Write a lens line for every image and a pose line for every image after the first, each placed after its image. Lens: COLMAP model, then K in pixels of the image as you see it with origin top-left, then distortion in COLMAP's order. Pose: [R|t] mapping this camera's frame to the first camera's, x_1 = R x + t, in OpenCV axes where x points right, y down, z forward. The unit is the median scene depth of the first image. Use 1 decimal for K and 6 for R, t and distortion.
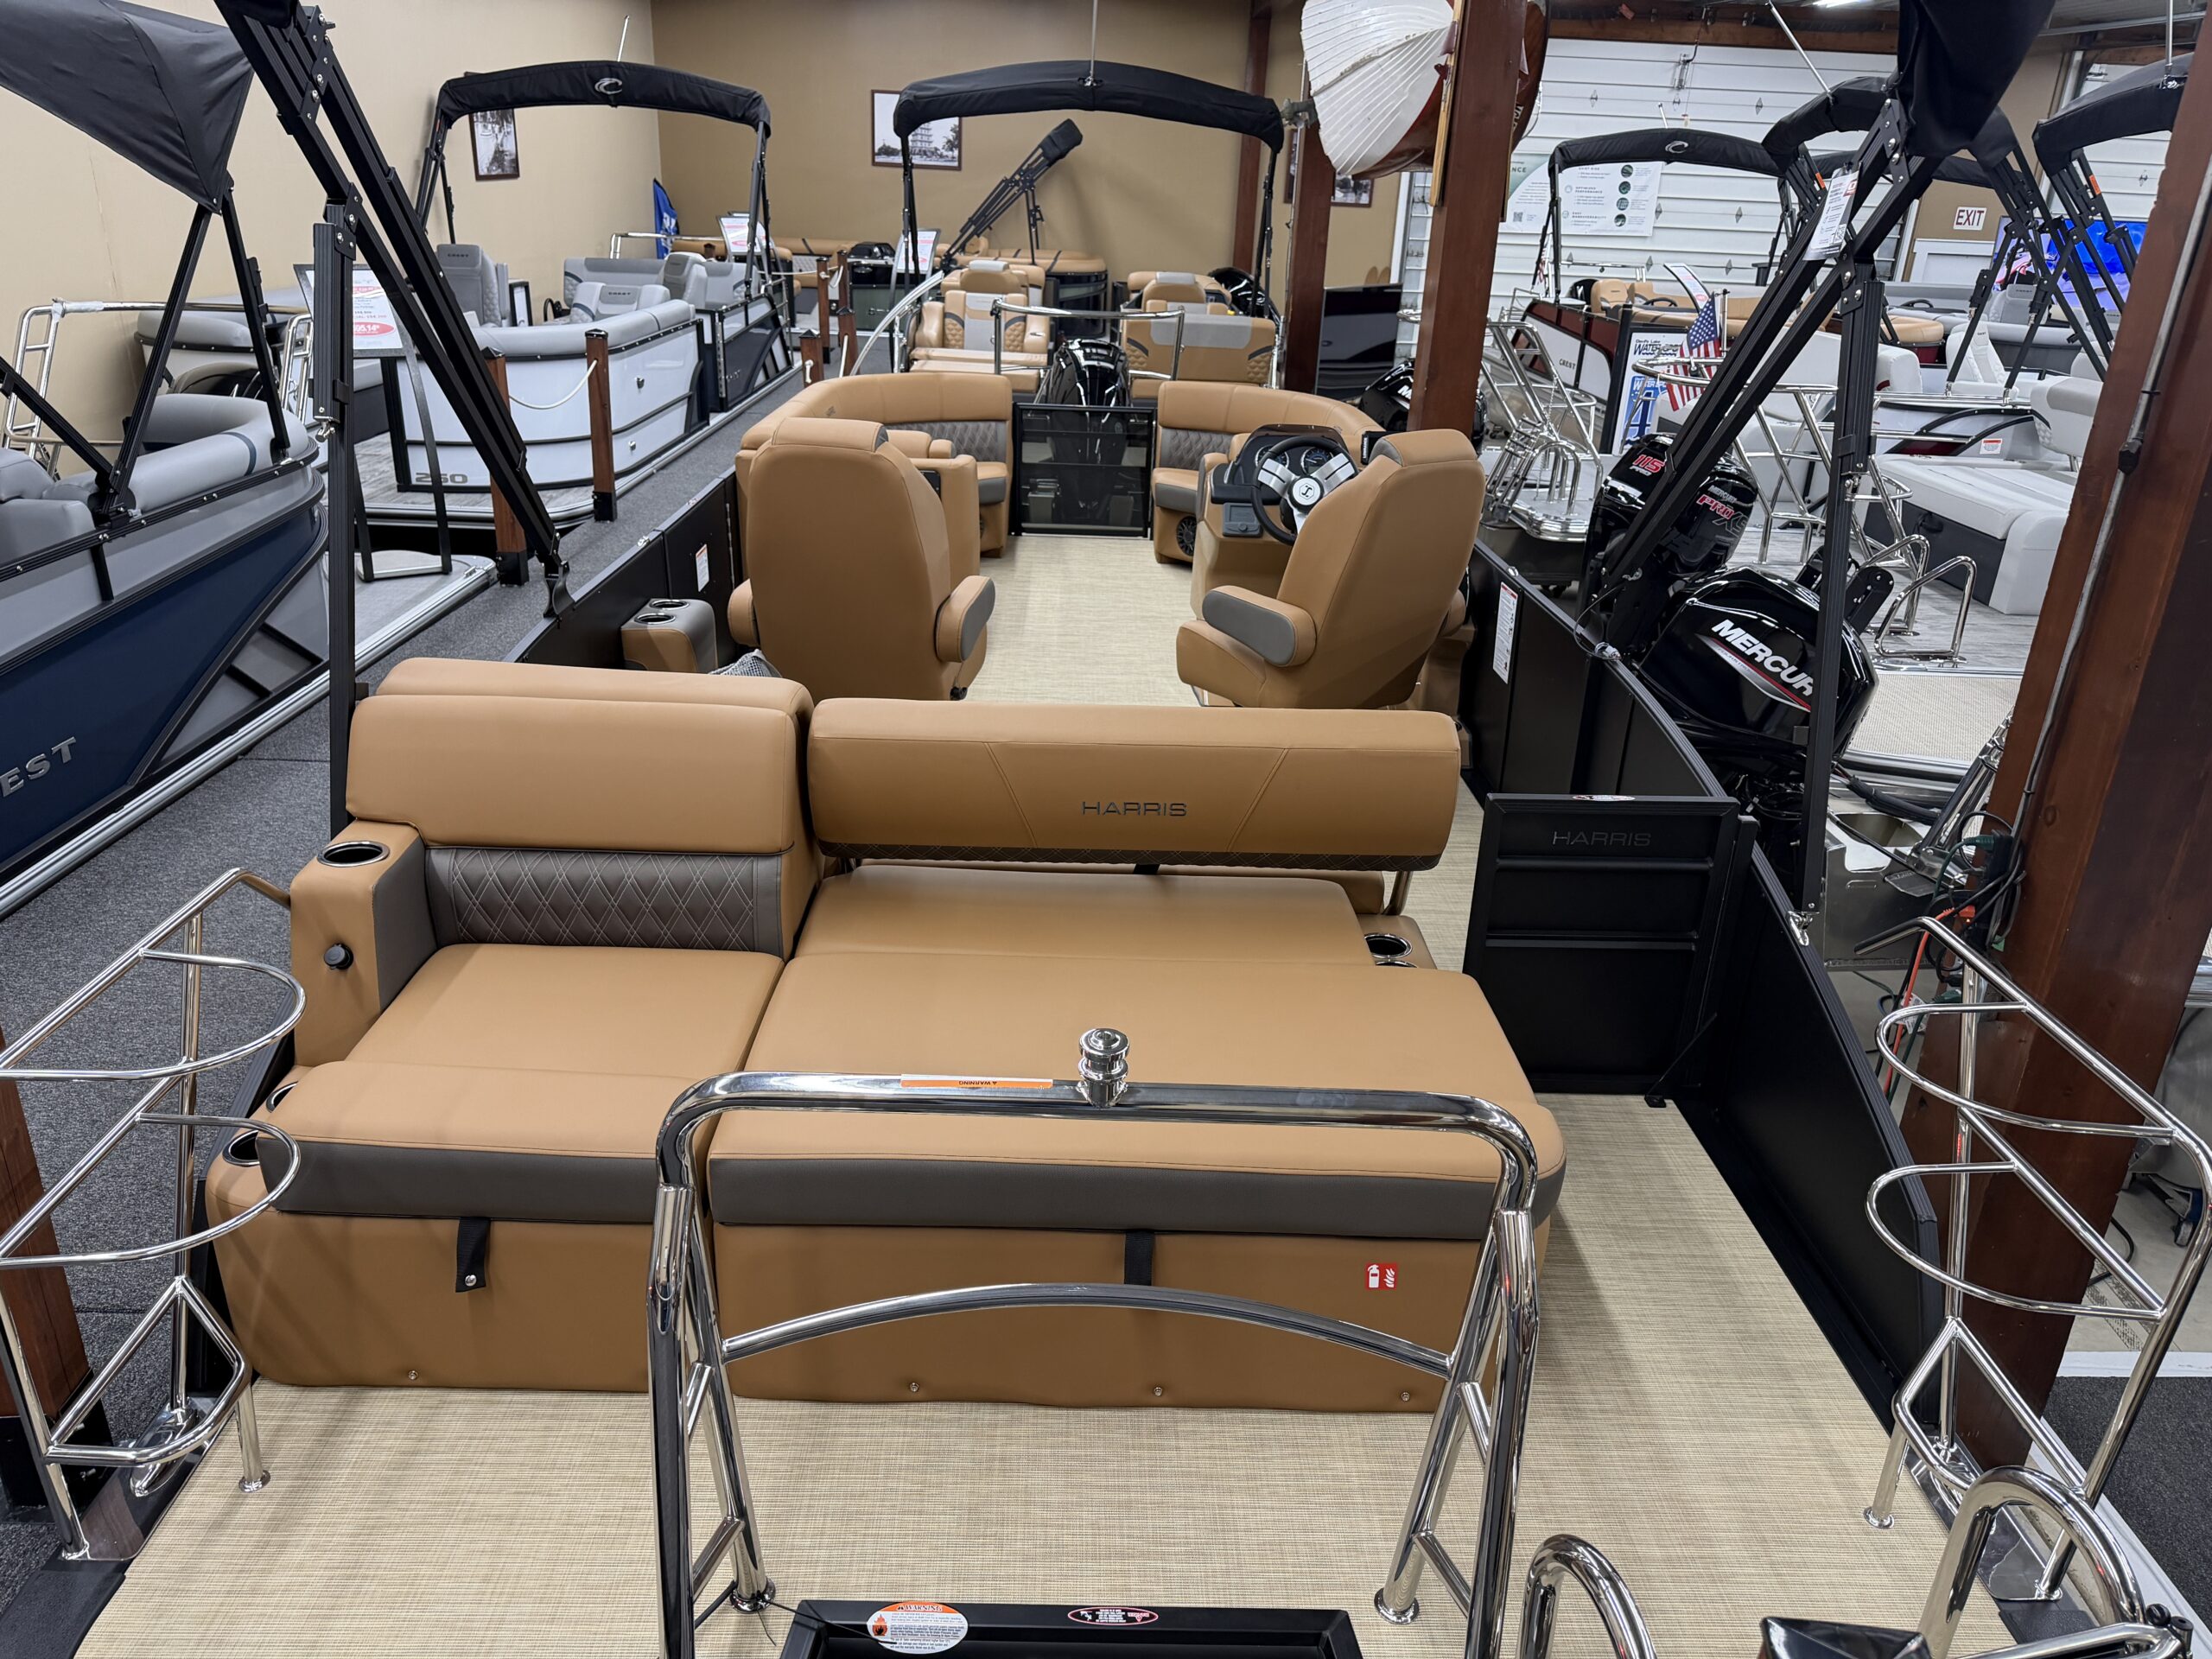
lens RADIAL K [[1504.6, 0, 1106.0], [0, 1504.6, 829.5], [0, 0, 1]] dist [-0.002216, -0.003472]
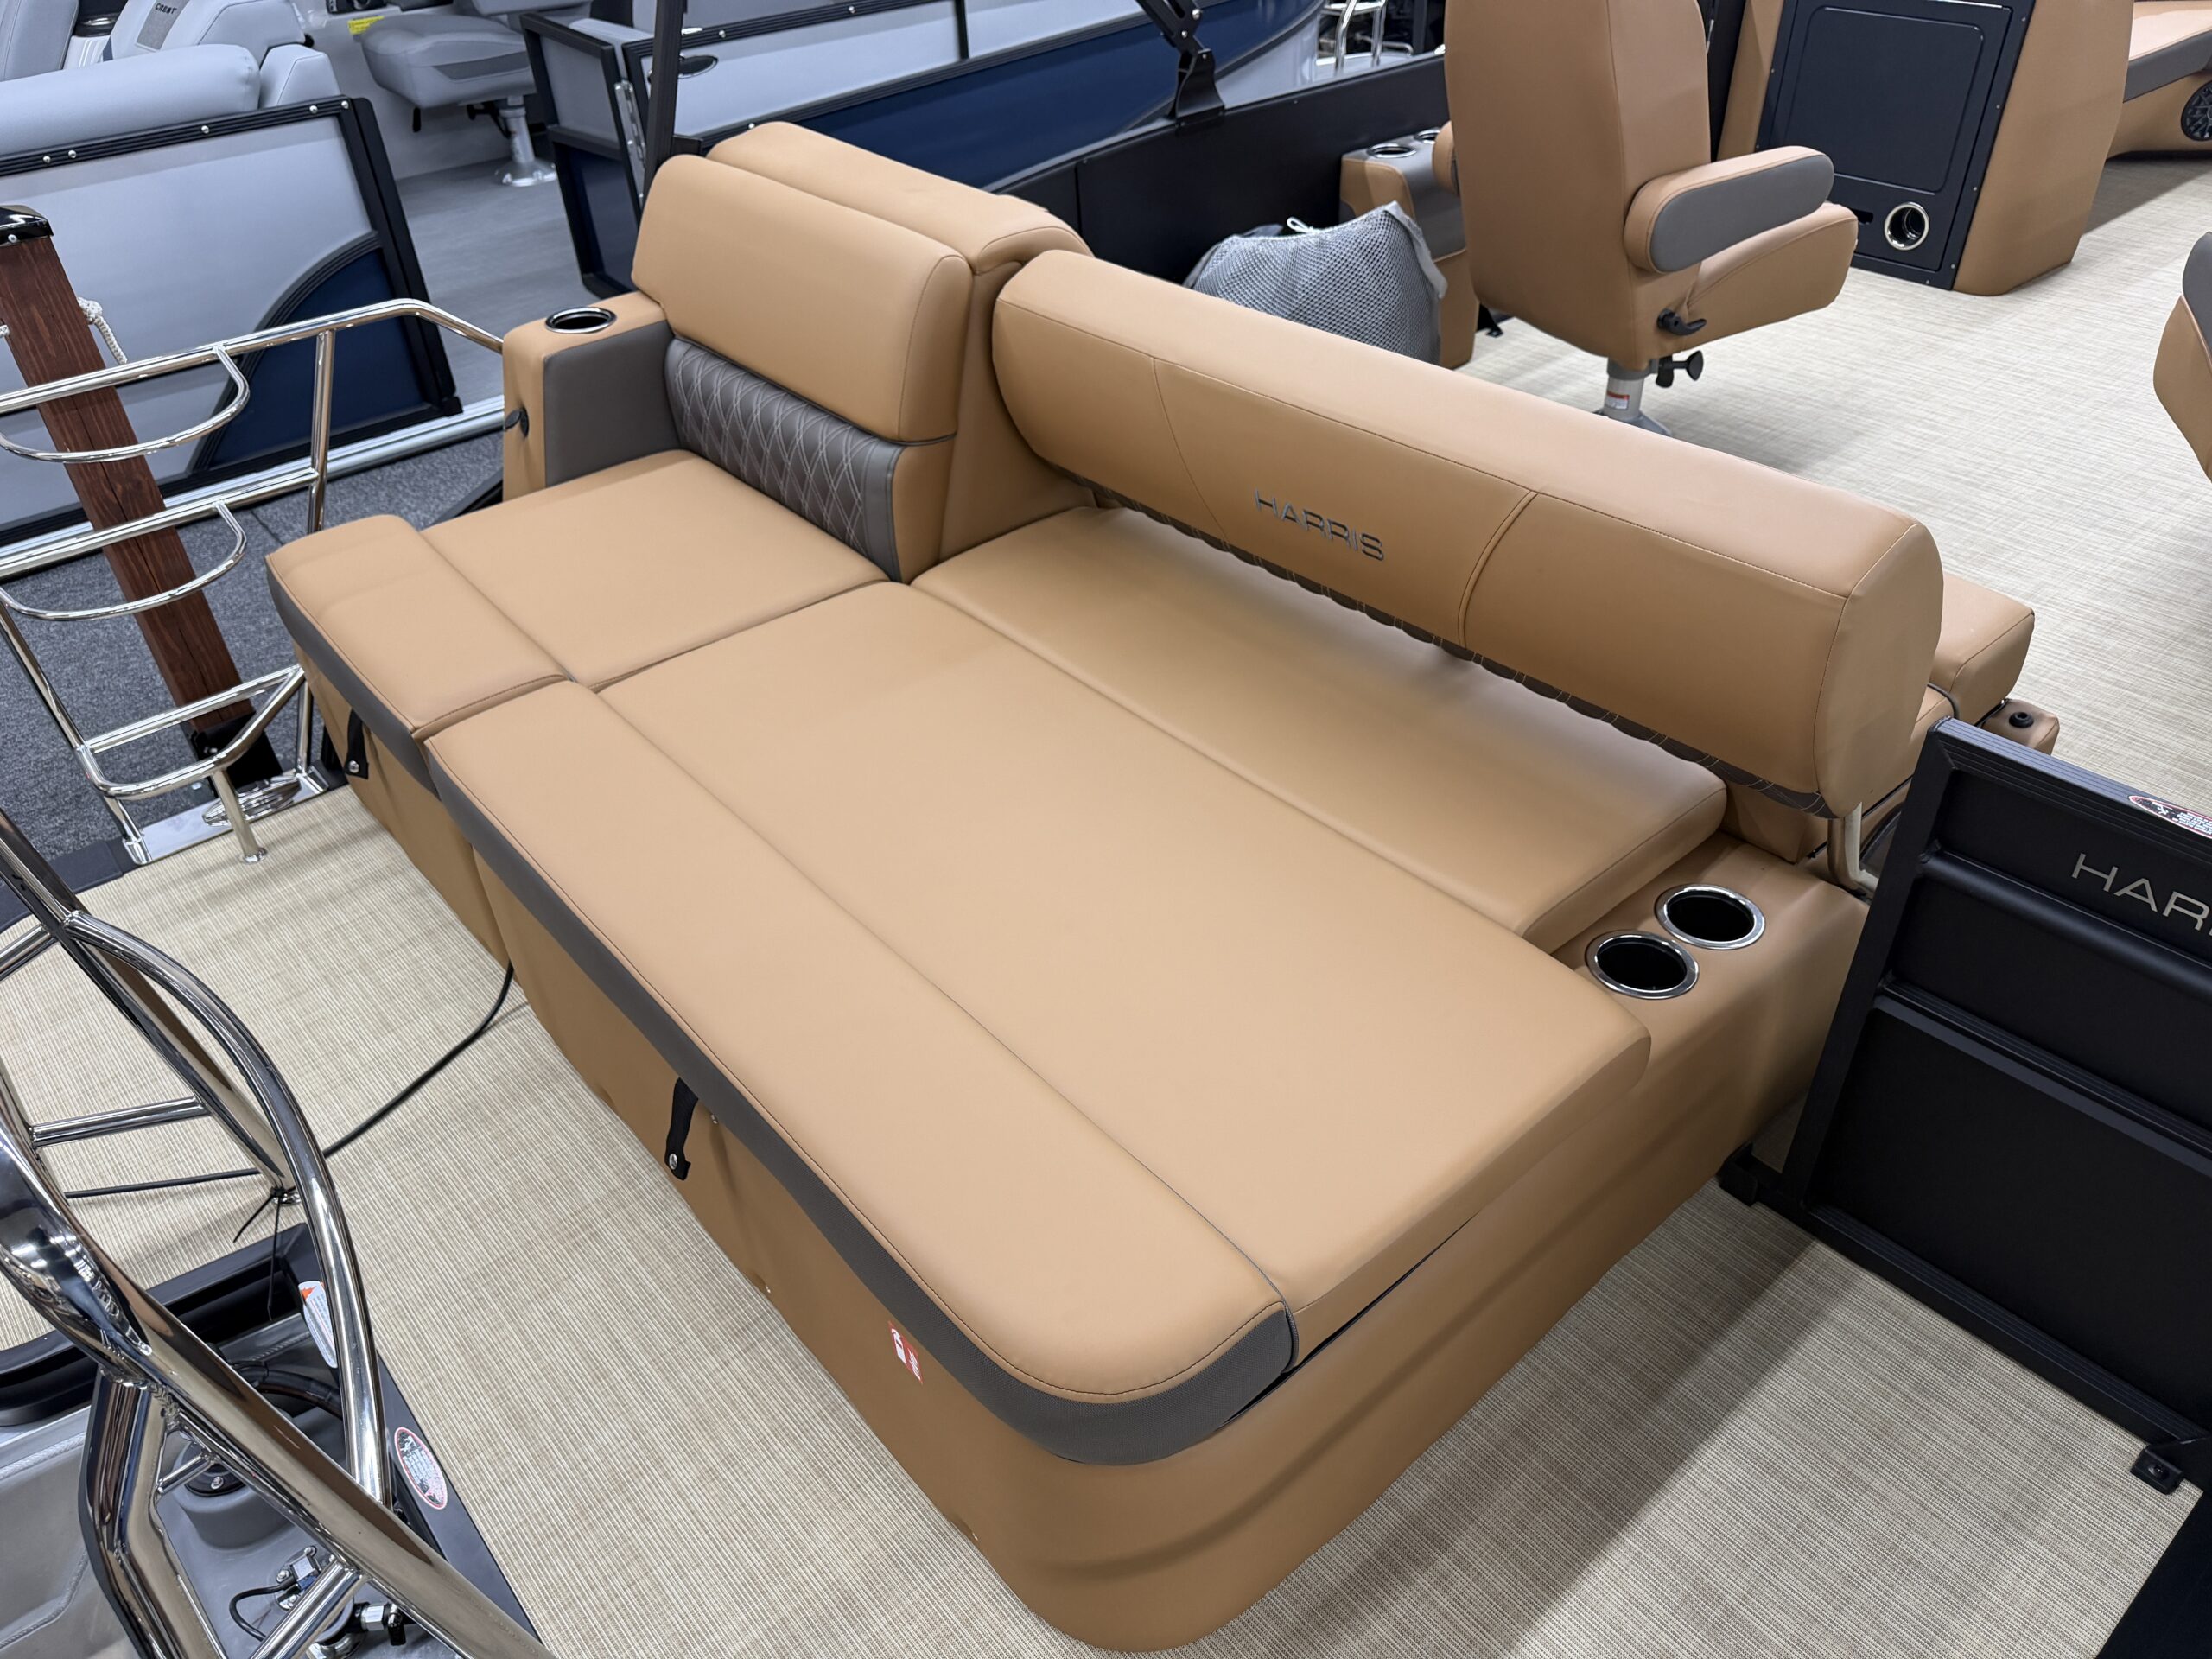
lens RADIAL K [[1562.3, 0, 1110.6], [0, 1562.3, 834.7], [0, 0, 1]] dist [-0.004013, -0.010007]
pose [[0.629836, 0.418185, -0.654544, 0.295055], [-0.246754, 0.906766, 0.341889, -0.064752], [0.736491, -0.053822, 0.674303, 0.338681]]
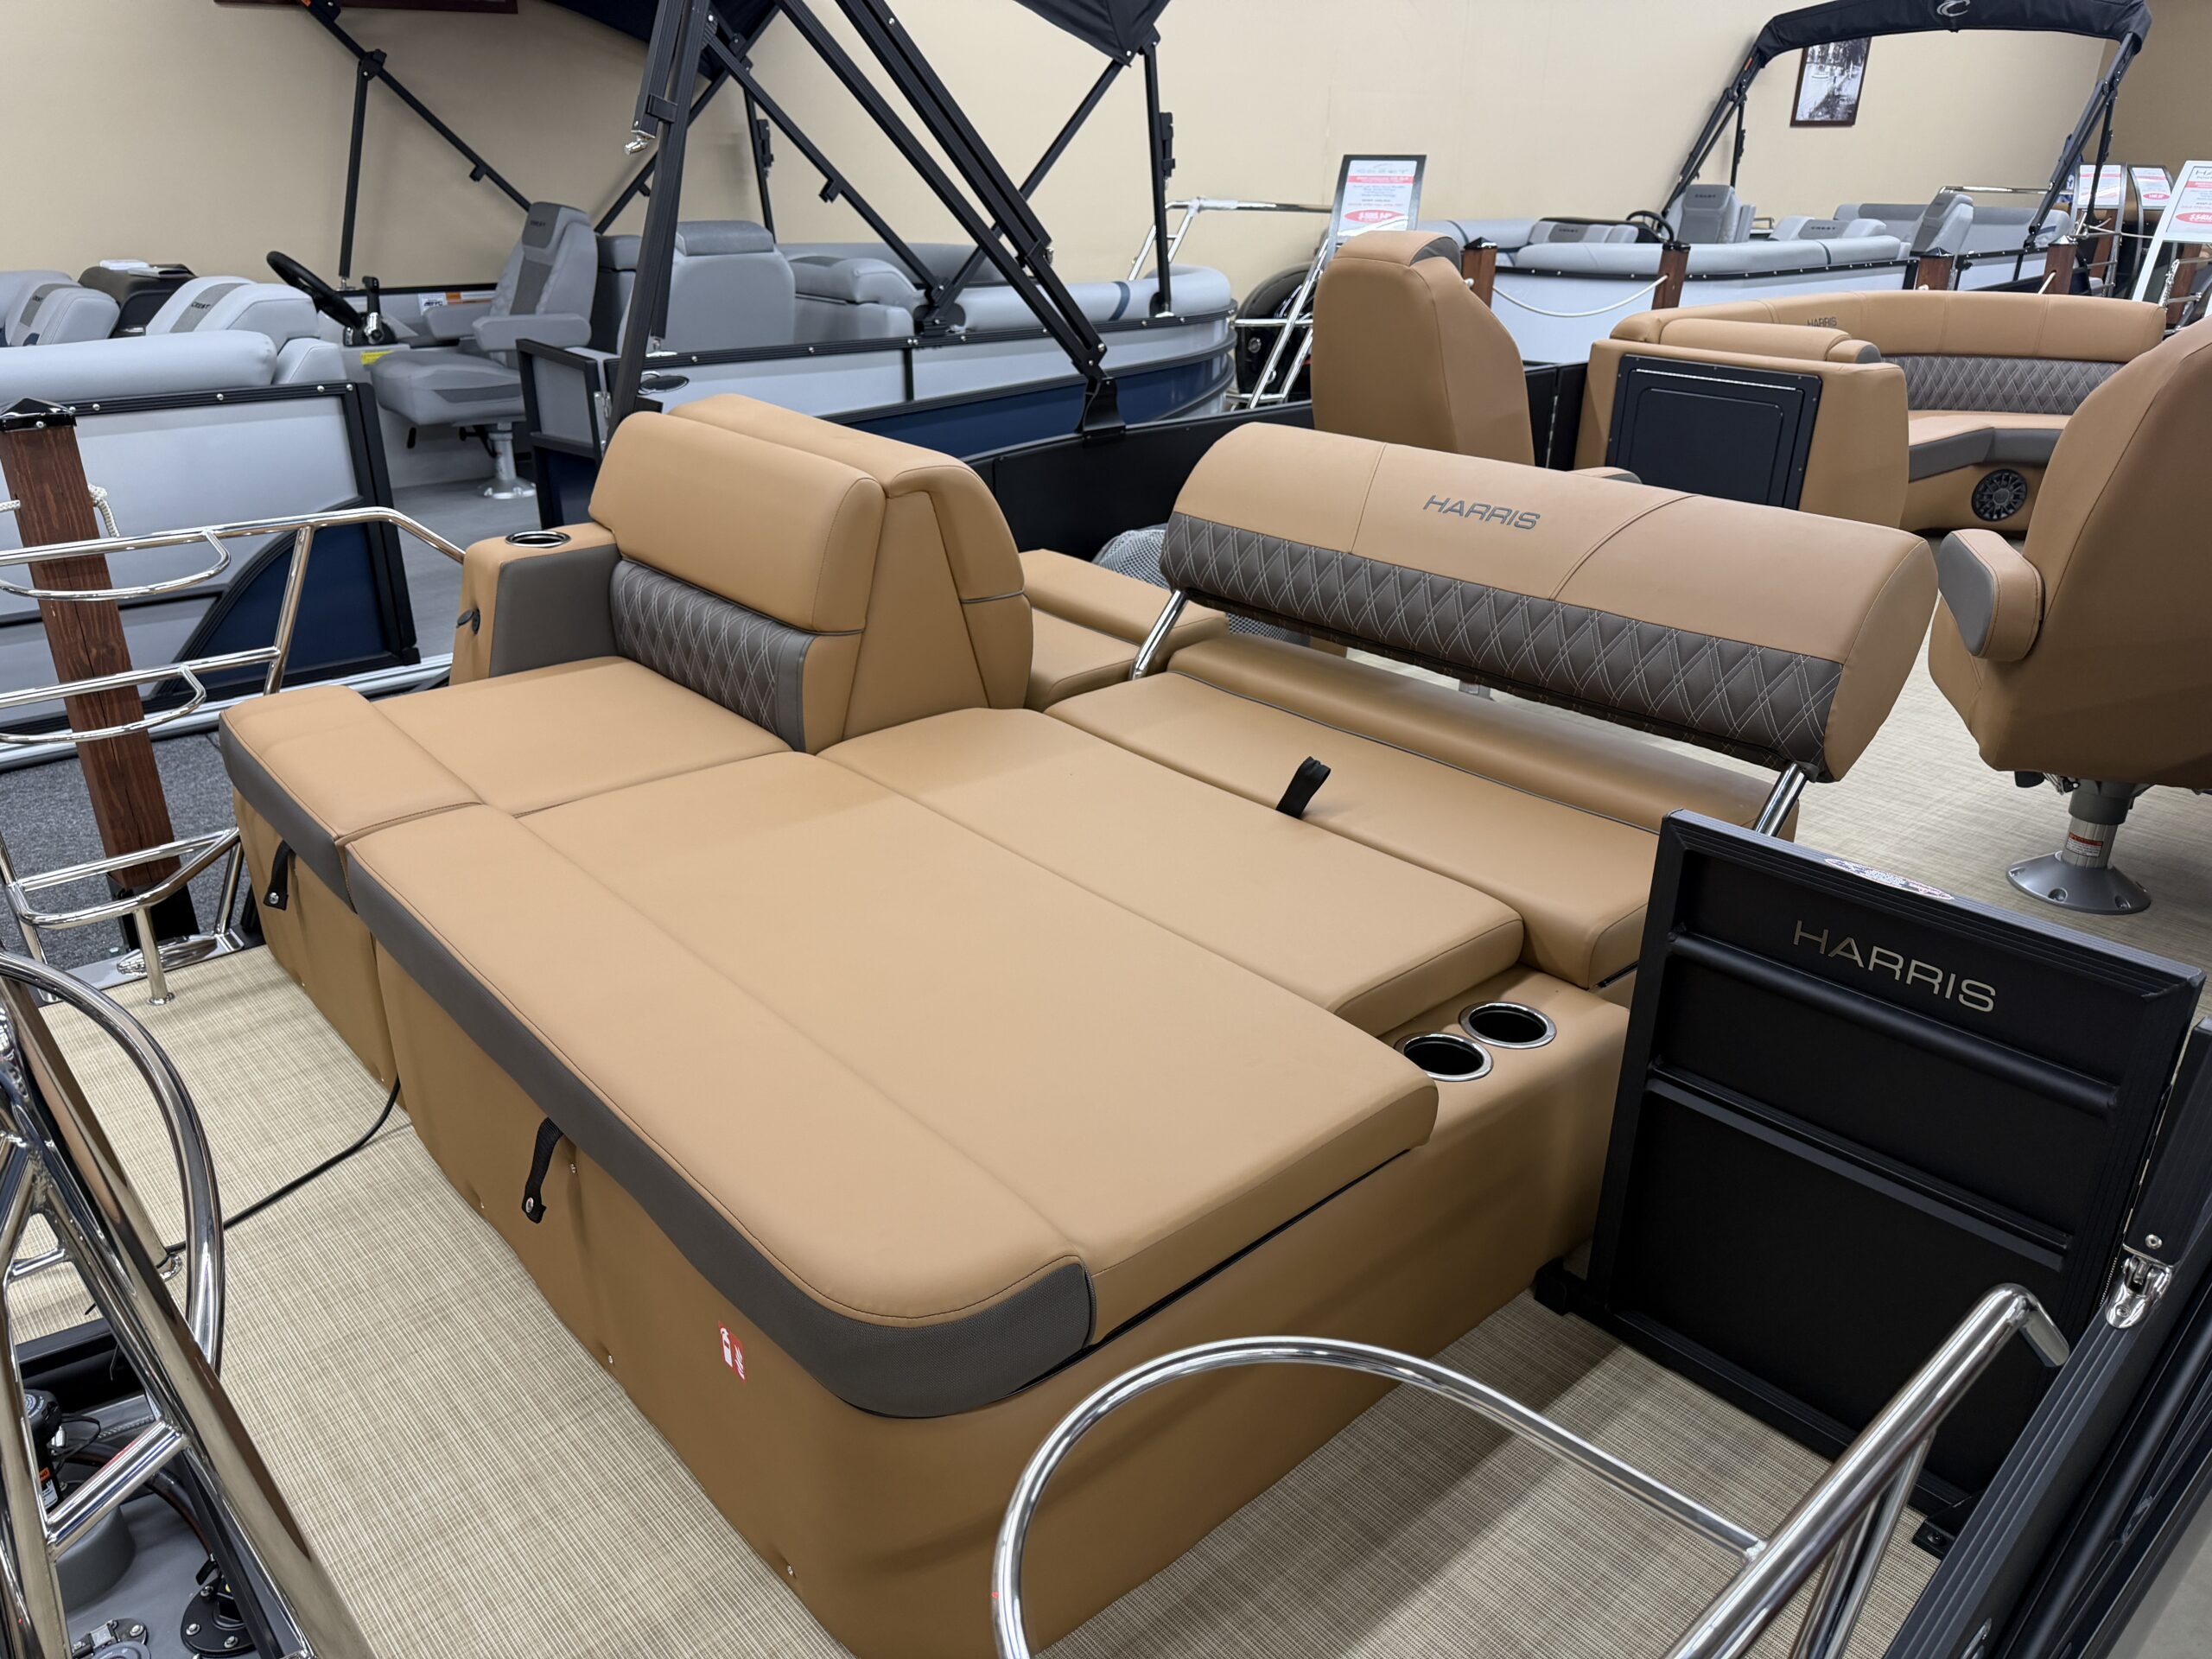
lens RADIAL K [[1553.8, 0, 1106.0], [0, 1553.8, 829.5], [0, 0, 1]] dist [-0.006175, -0.008002]
pose [[0.646067, 0.279248, -0.710364, 0.360107], [-0.288375, 0.950995, 0.111569, -0.016365], [0.706709, 0.132770, 0.694935, 0.328019]]
